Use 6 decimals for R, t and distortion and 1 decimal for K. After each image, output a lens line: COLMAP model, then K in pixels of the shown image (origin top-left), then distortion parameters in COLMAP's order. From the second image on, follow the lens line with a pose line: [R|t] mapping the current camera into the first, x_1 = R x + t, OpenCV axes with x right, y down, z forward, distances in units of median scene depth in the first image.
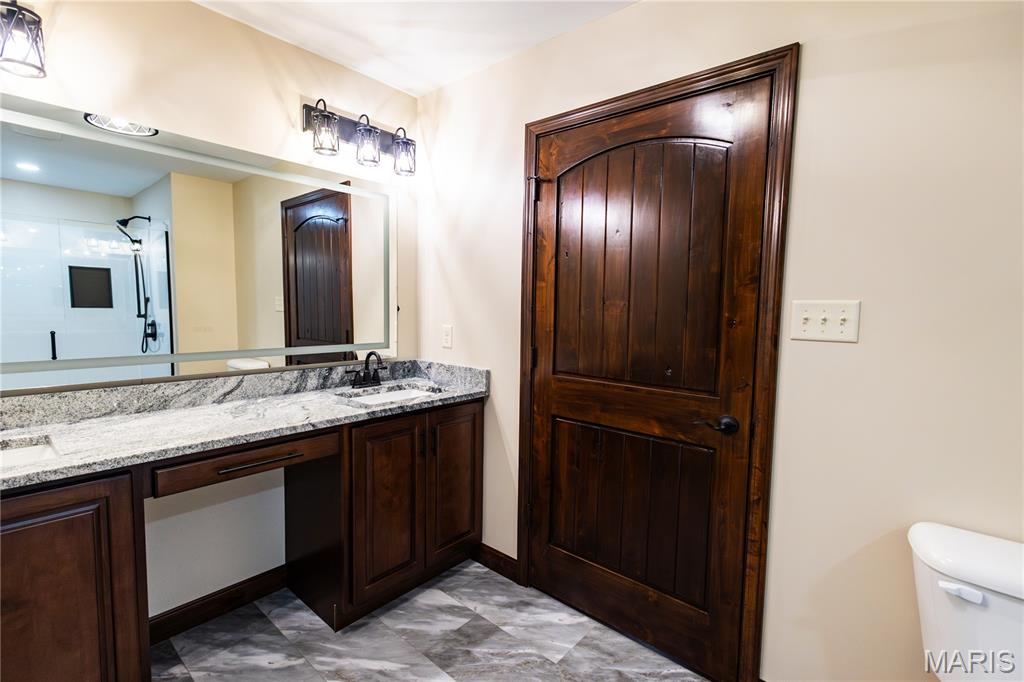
lens RADIAL K [[482.4, 0, 512.0], [0, 482.4, 341.0], [0, 0, 1]] dist [0.013607, -0.000257]
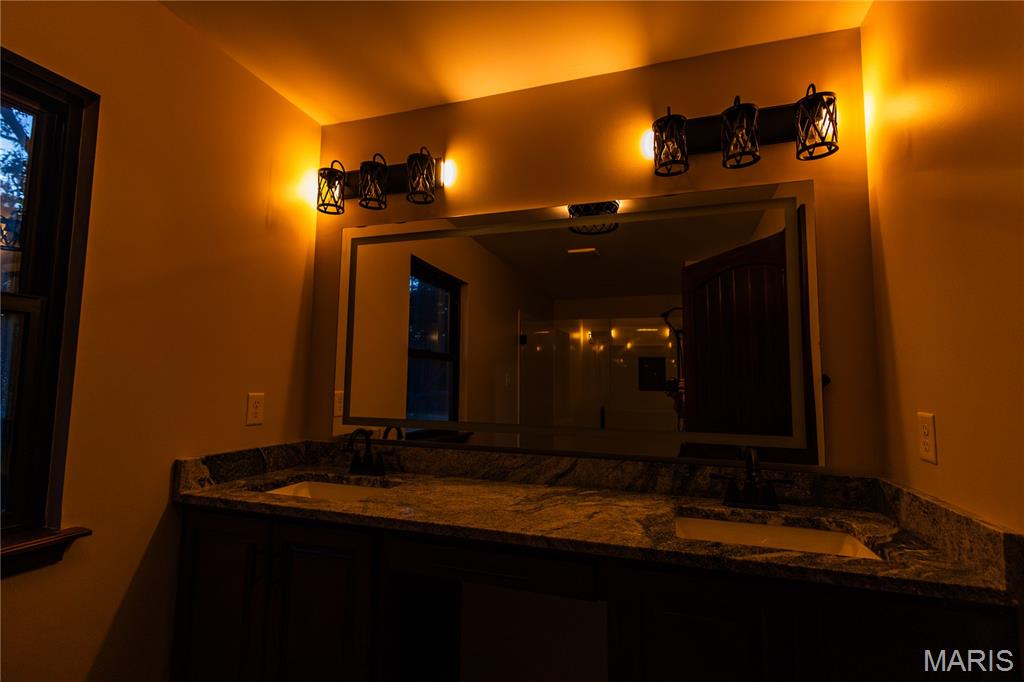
lens RADIAL K [[482.4, 0, 512.0], [0, 482.4, 341.0], [0, 0, 1]] dist [0.013607, -0.000257]
pose [[0.401166, -0.094124, -0.911157, 0.160385], [-0.082927, 0.986890, -0.138459, -0.001164], [0.912244, 0.131105, 0.388102, 0.527464]]
